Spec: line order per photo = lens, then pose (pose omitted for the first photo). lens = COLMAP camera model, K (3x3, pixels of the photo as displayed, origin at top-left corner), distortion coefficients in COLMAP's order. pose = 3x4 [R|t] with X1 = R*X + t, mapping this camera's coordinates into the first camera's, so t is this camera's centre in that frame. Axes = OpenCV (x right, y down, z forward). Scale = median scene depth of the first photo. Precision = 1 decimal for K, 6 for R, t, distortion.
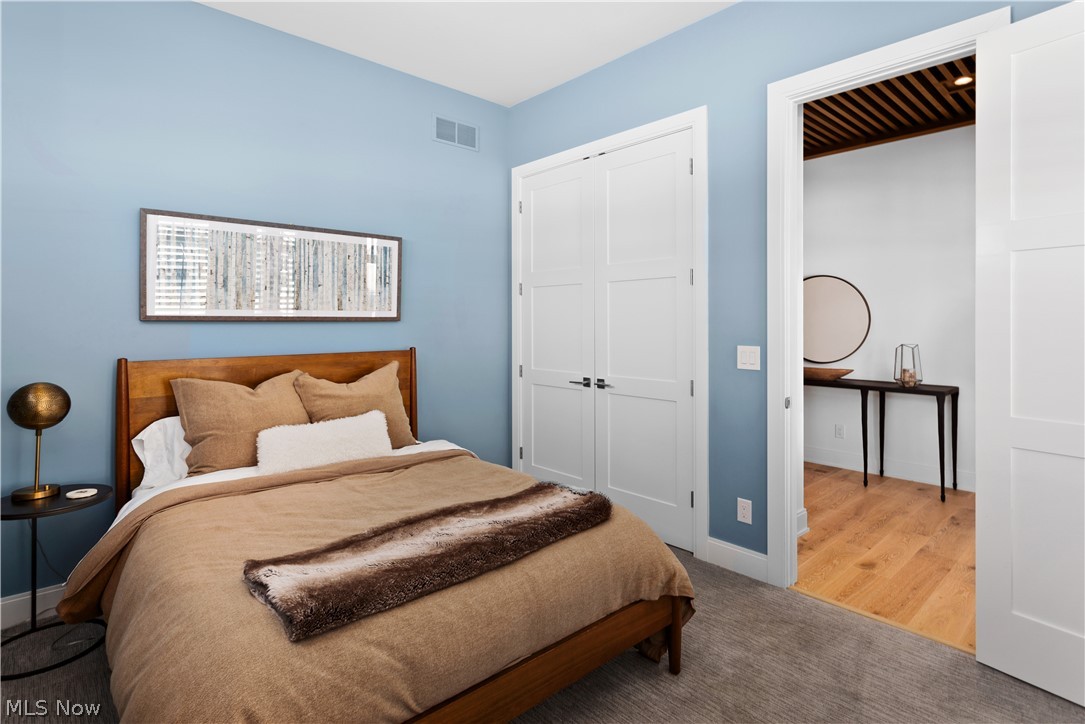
lens RADIAL K [[560.0, 0, 545.6], [0, 560.0, 322.5], [0, 0, 1]] dist [0.000478, 0.000310]
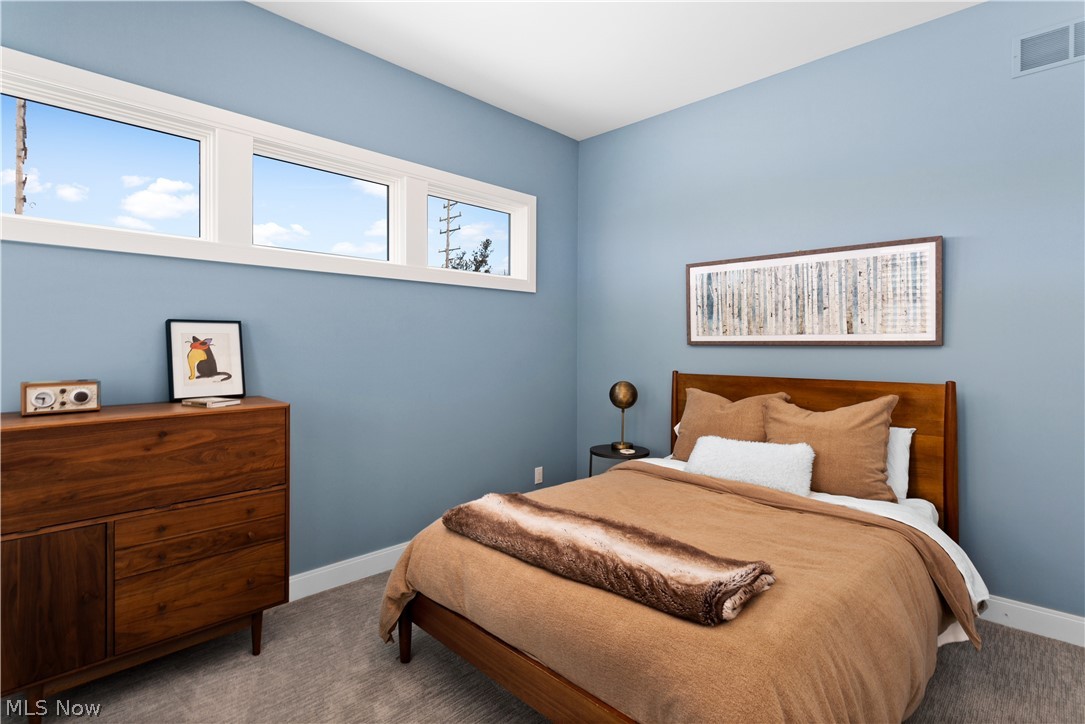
lens RADIAL K [[526.8, 0, 540.3], [0, 526.8, 348.7], [0, 0, 1]] dist [0.001608, -0.000272]
pose [[0.057169, 0.009459, -0.998320, 0.498950], [-0.005376, 0.999944, 0.009166, -0.003125], [0.998350, 0.004843, 0.057216, 0.489935]]
